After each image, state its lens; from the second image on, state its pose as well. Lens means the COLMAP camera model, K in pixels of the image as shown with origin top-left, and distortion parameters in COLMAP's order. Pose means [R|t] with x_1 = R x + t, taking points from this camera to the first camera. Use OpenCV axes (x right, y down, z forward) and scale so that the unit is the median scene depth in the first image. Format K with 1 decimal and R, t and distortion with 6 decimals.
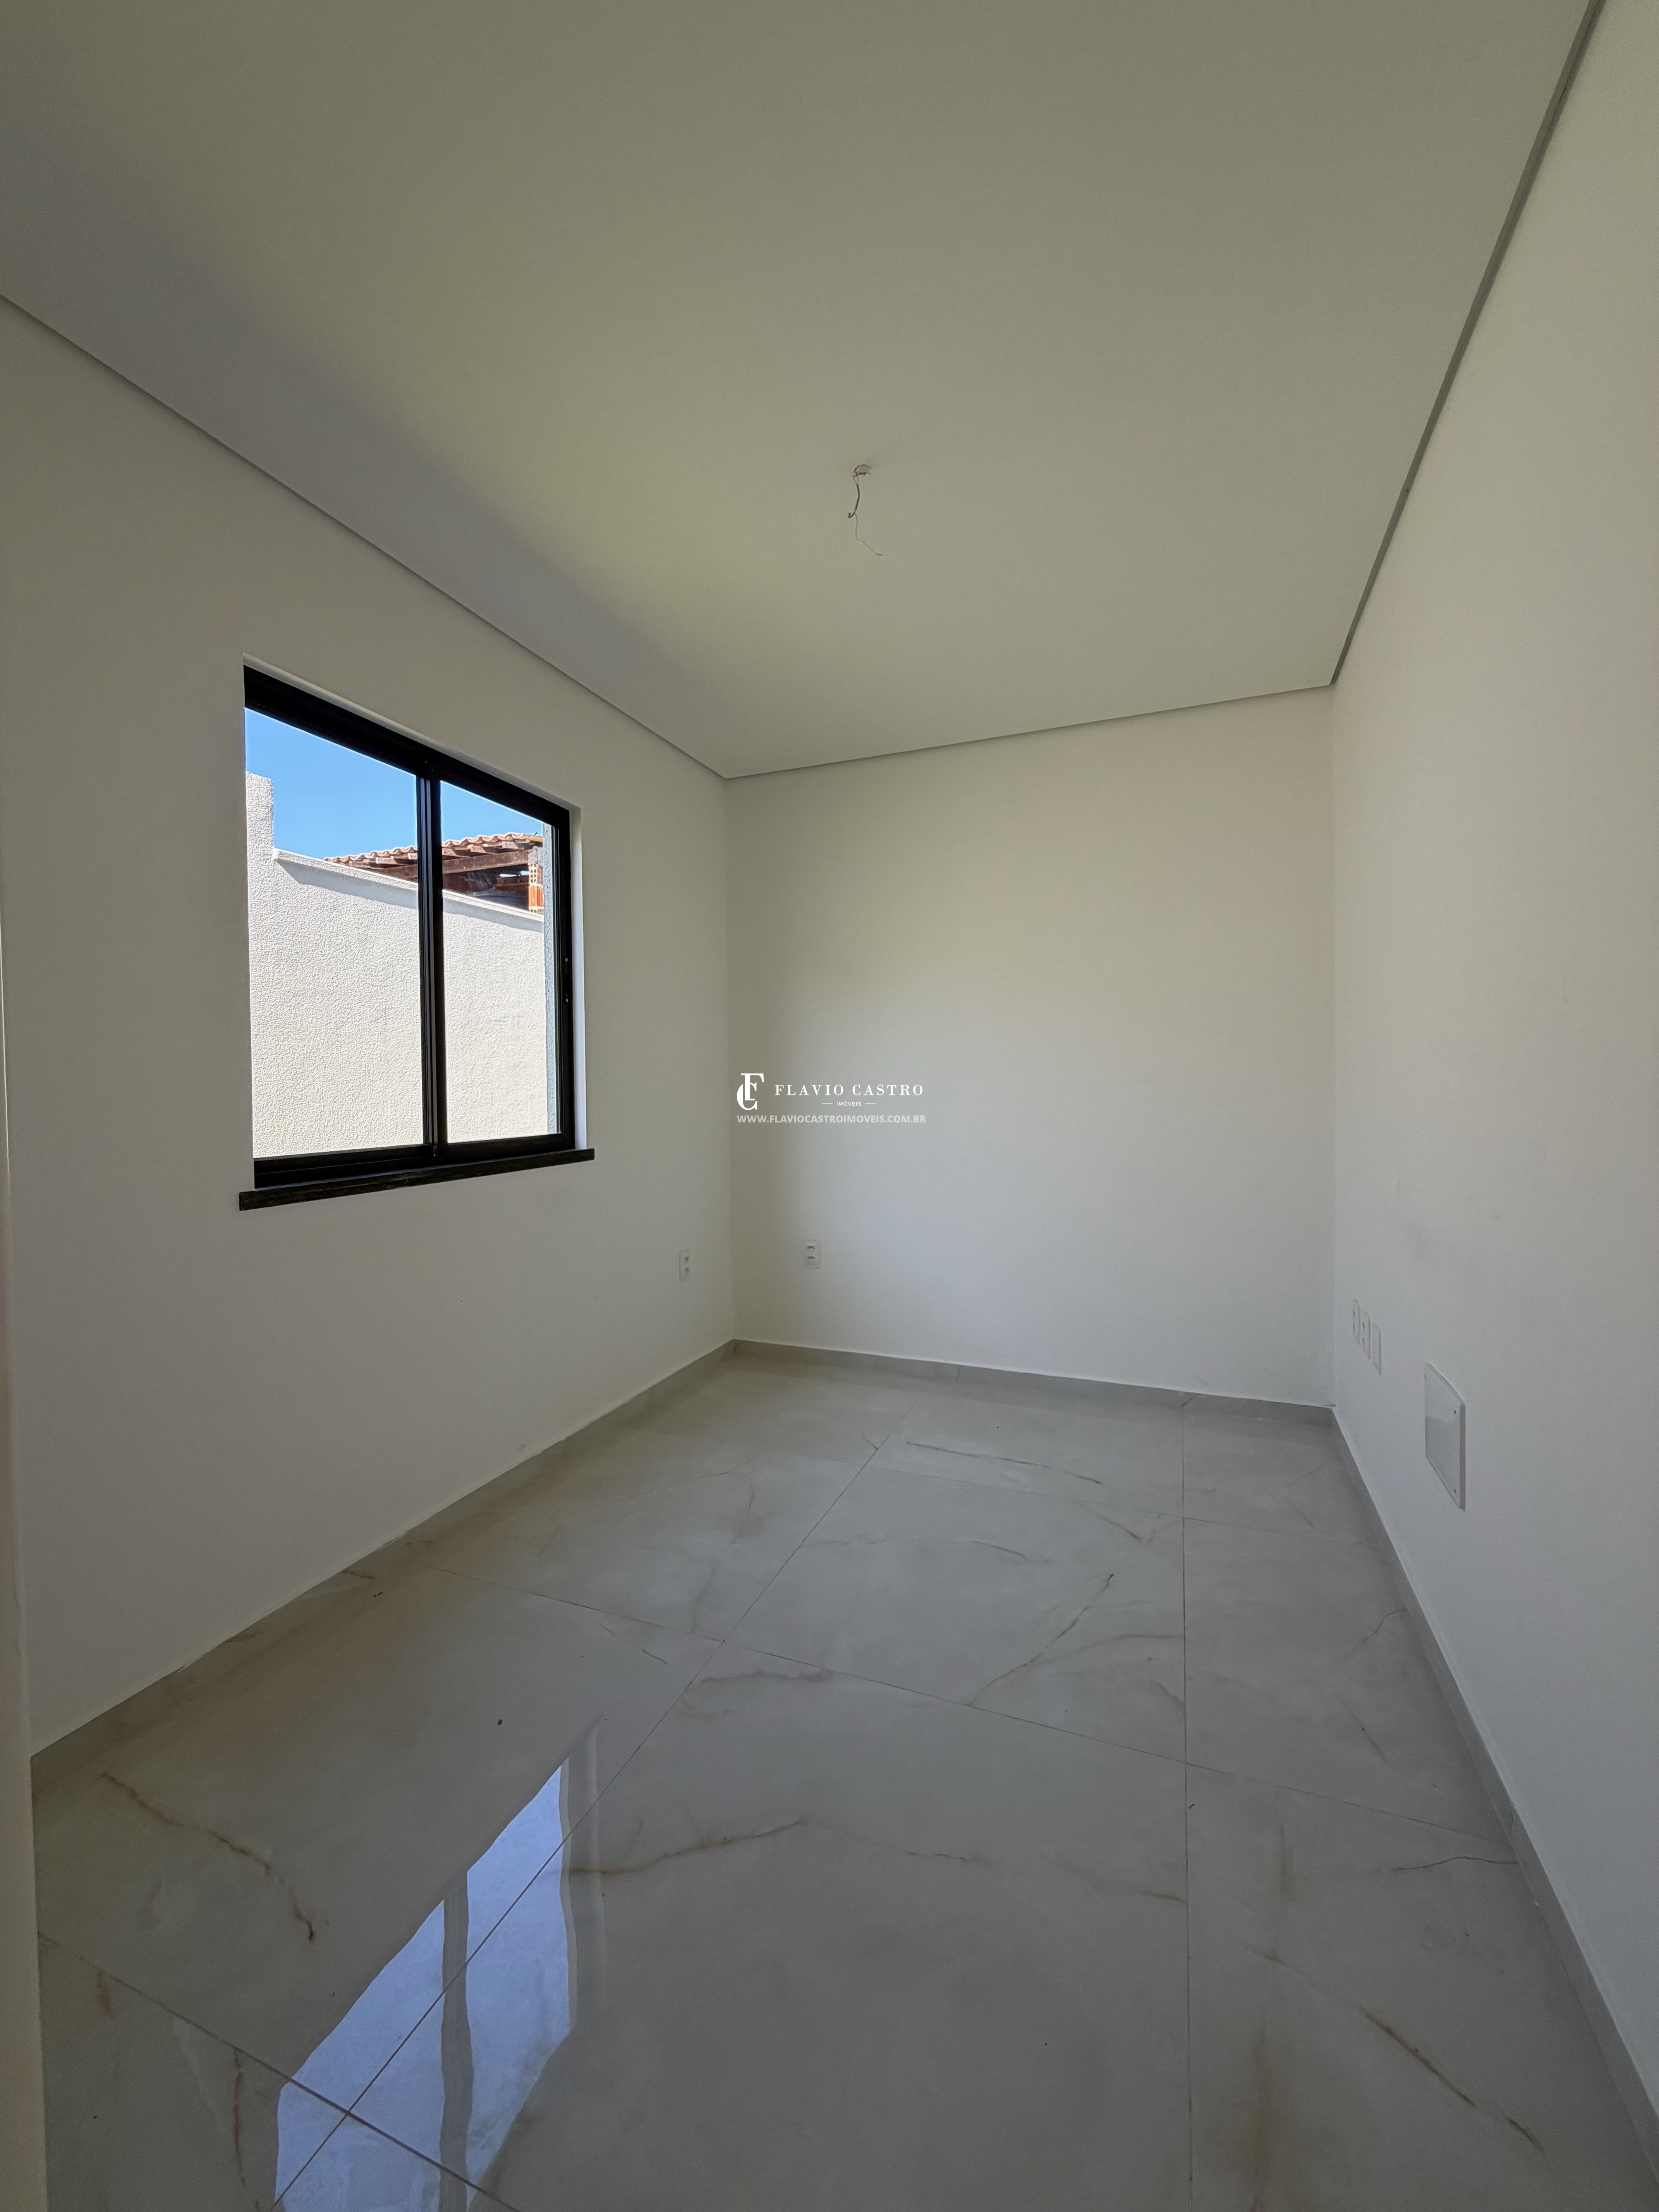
lens RADIAL K [[888.9, 0, 838.7], [0, 888.9, 1108.5], [0, 0, 1]] dist [-0.000804, 0.000119]
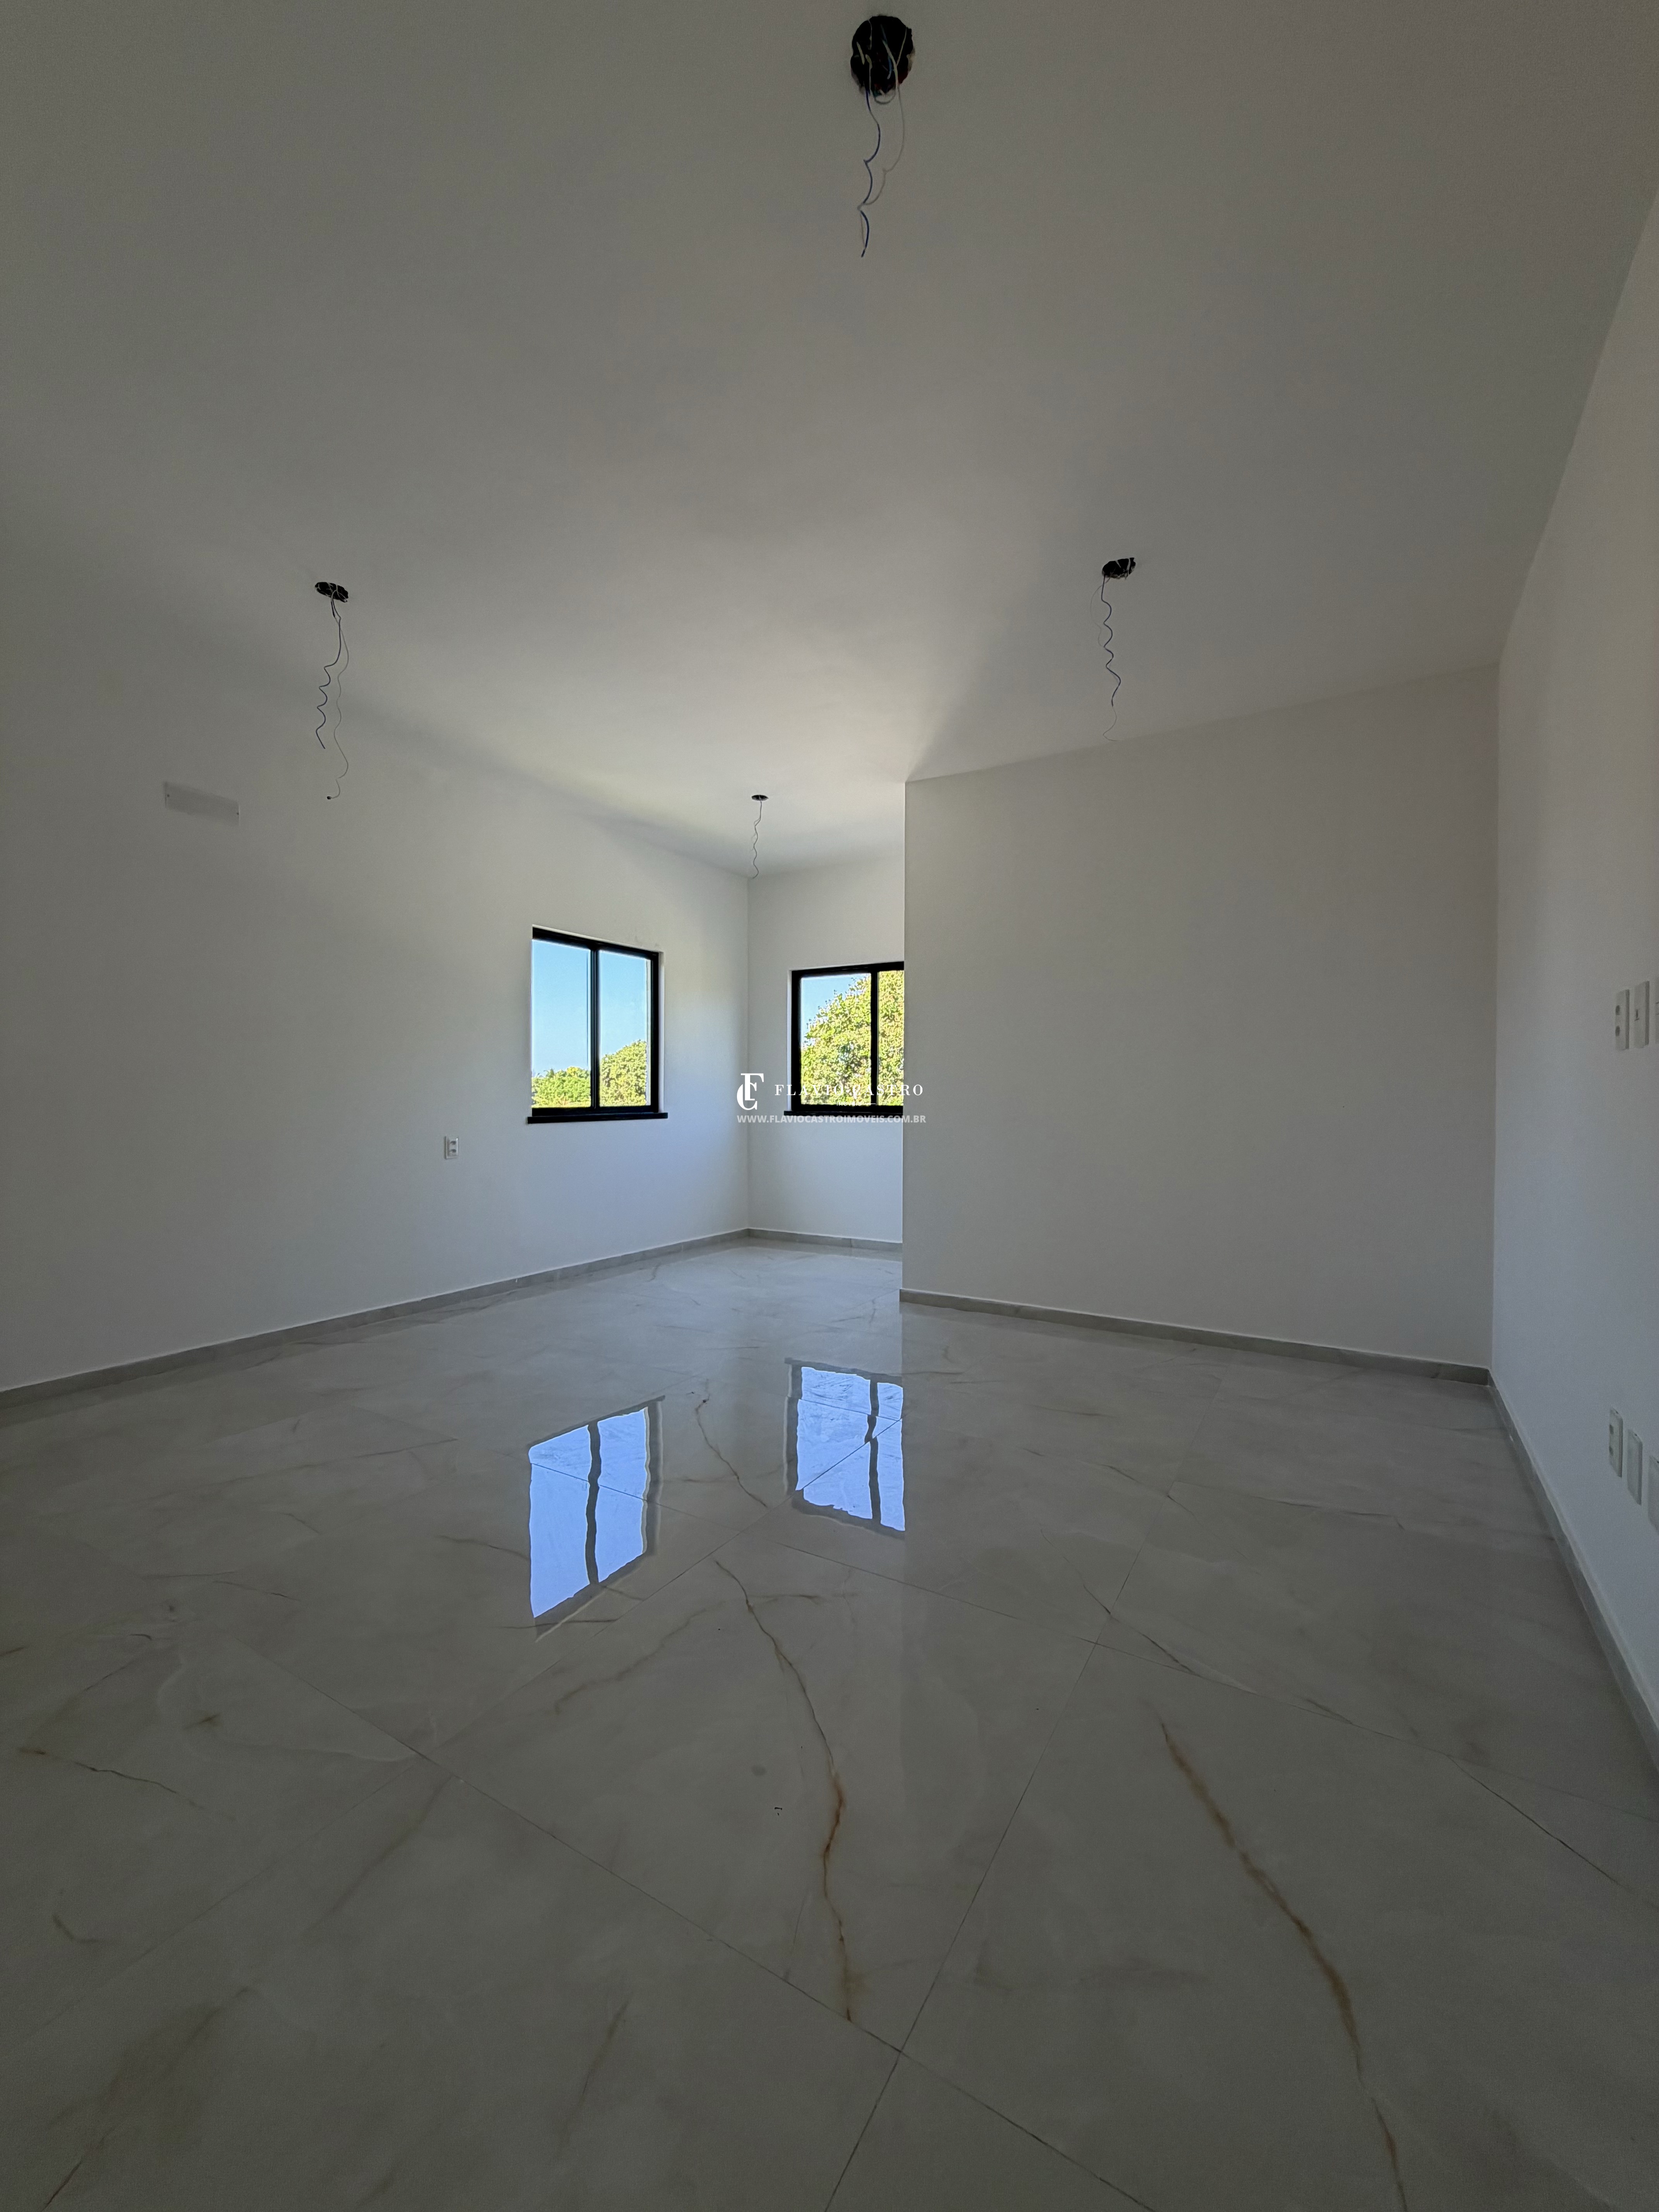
lens RADIAL K [[881.8, 0, 828.5], [0, 881.8, 1107.4], [0, 0, 1]] dist [-0.000035, -0.000225]
pose [[0.987076, 0.014374, -0.159605, 0.490497], [-0.015756, 0.999848, -0.007399, 0.048192], [0.159474, 0.009818, 0.987153, -1.121715]]
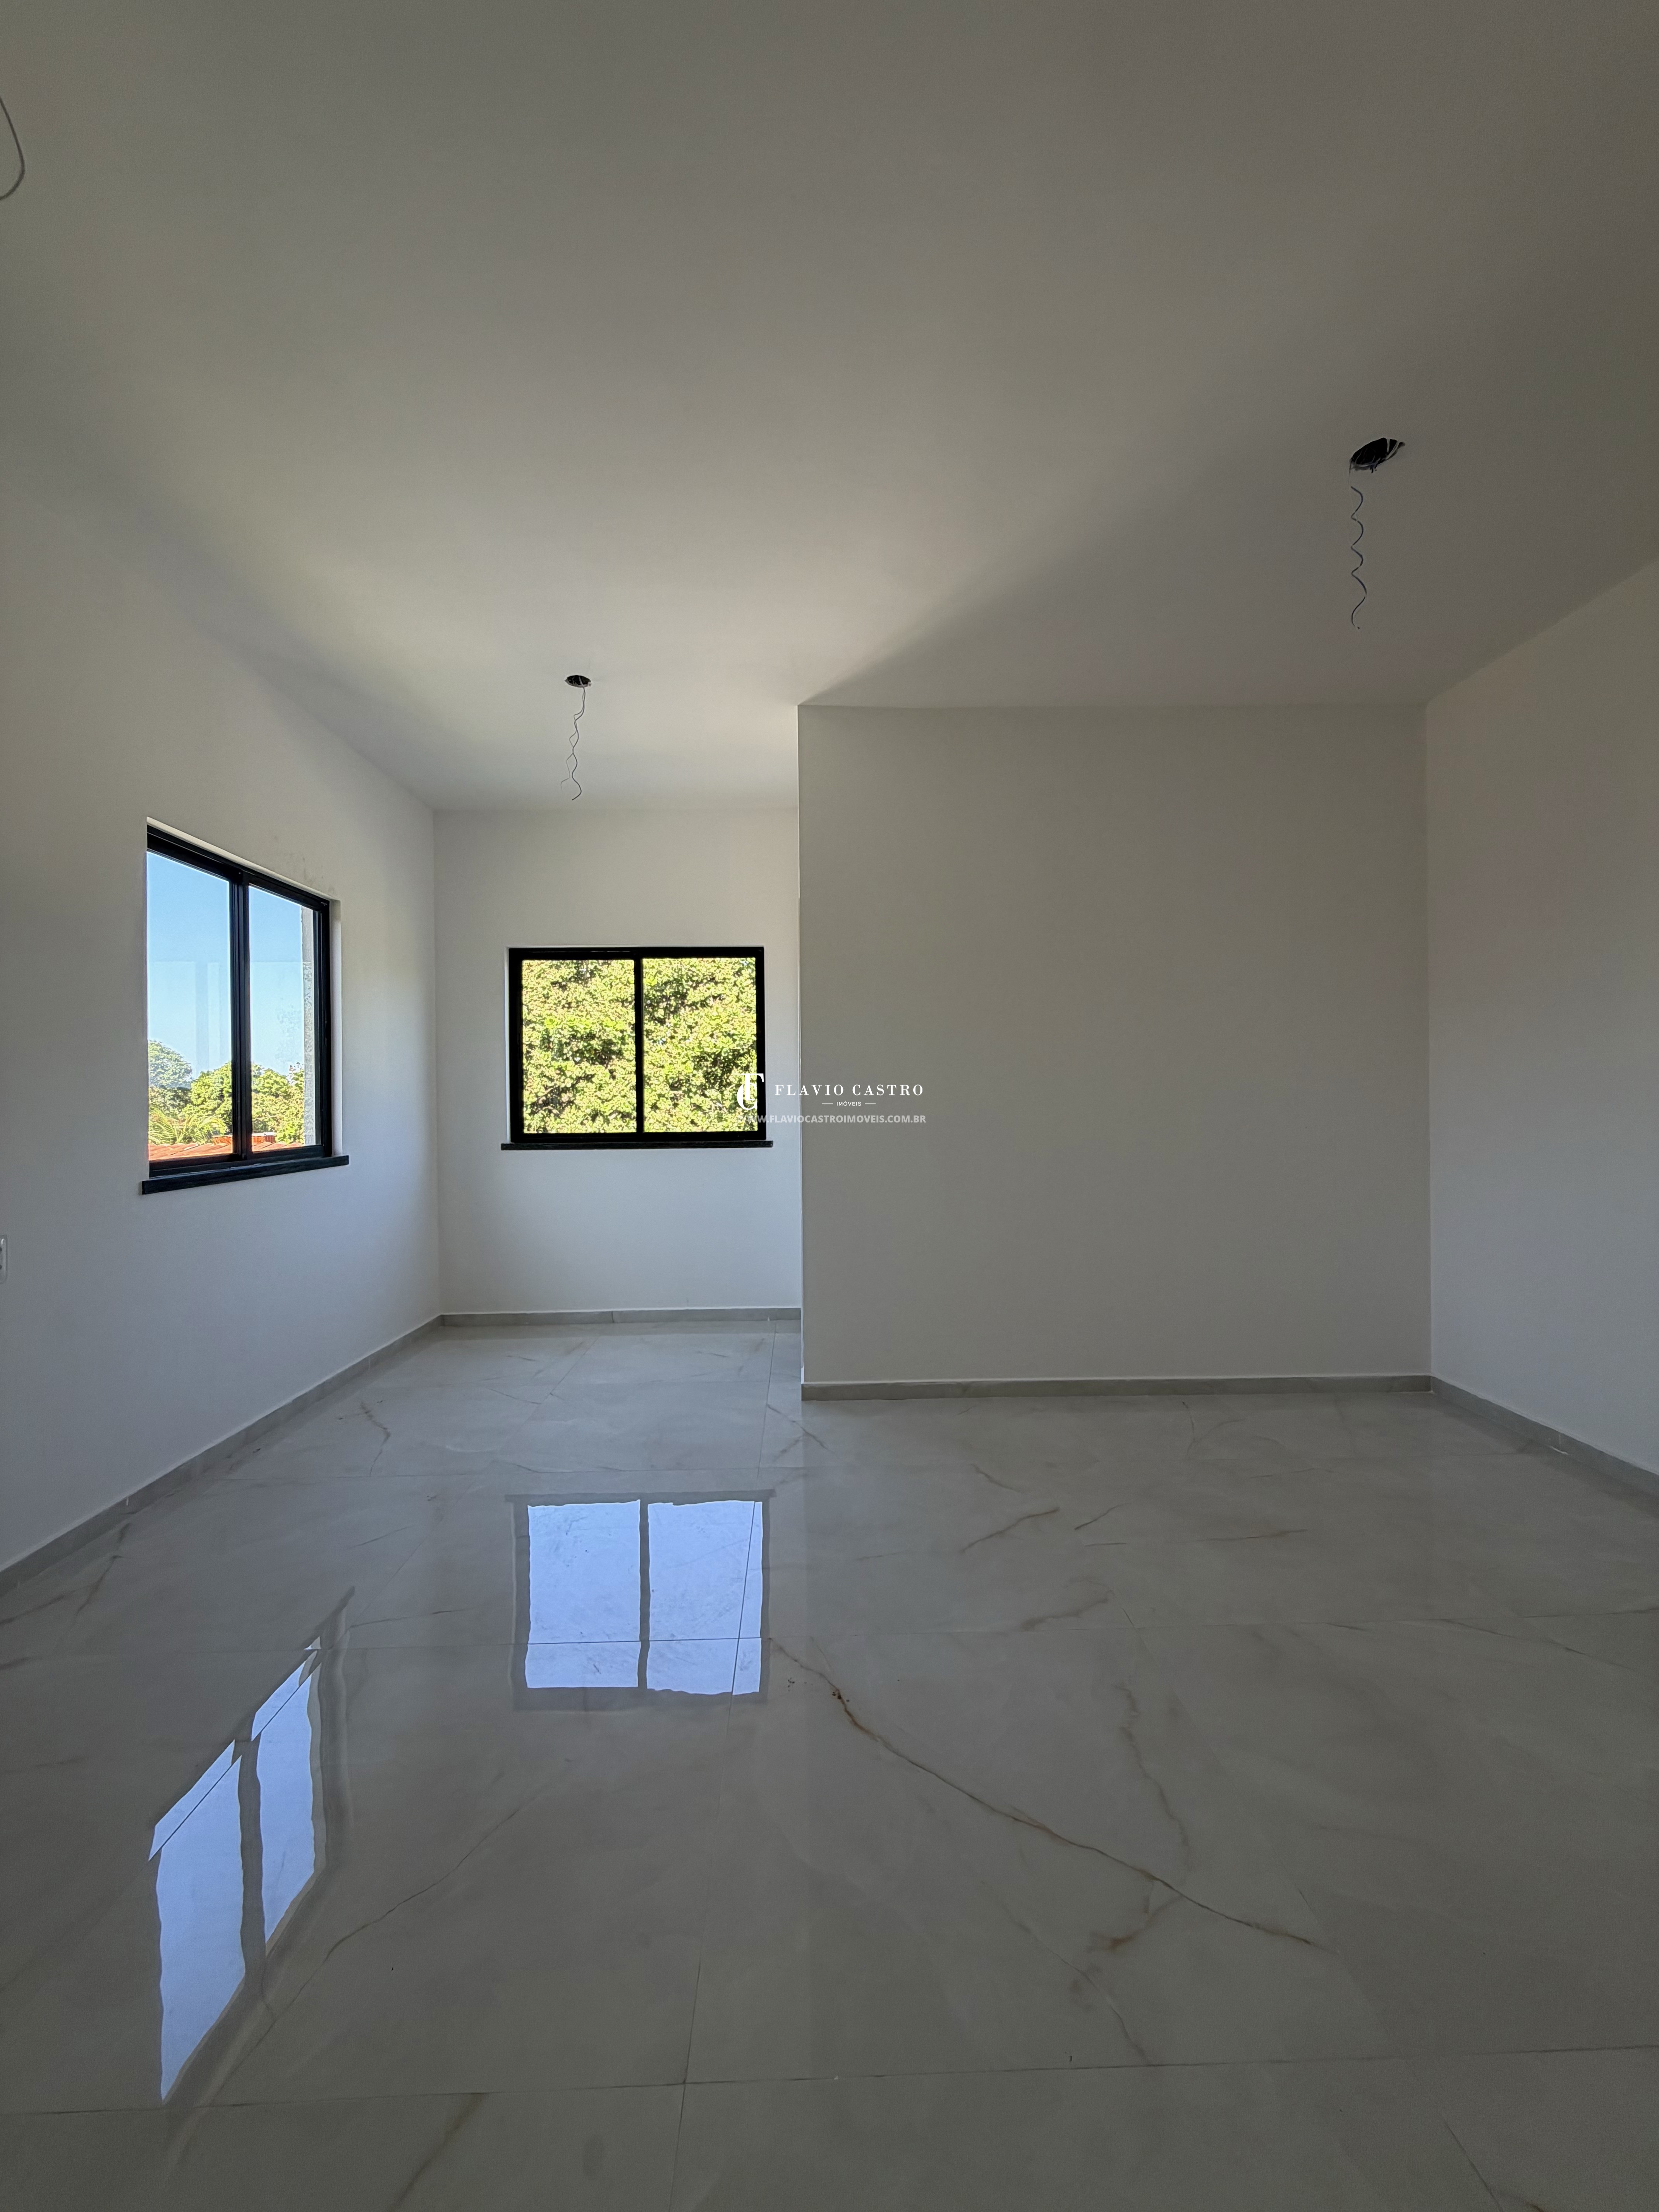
lens RADIAL K [[881.8, 0, 828.5], [0, 881.8, 1107.4], [0, 0, 1]] dist [-0.000035, -0.000225]
pose [[0.916620, -0.003529, 0.399743, -0.164847], [0.011922, 0.999758, -0.018513, 0.007208], [-0.399581, 0.021735, 0.916440, -0.555691]]
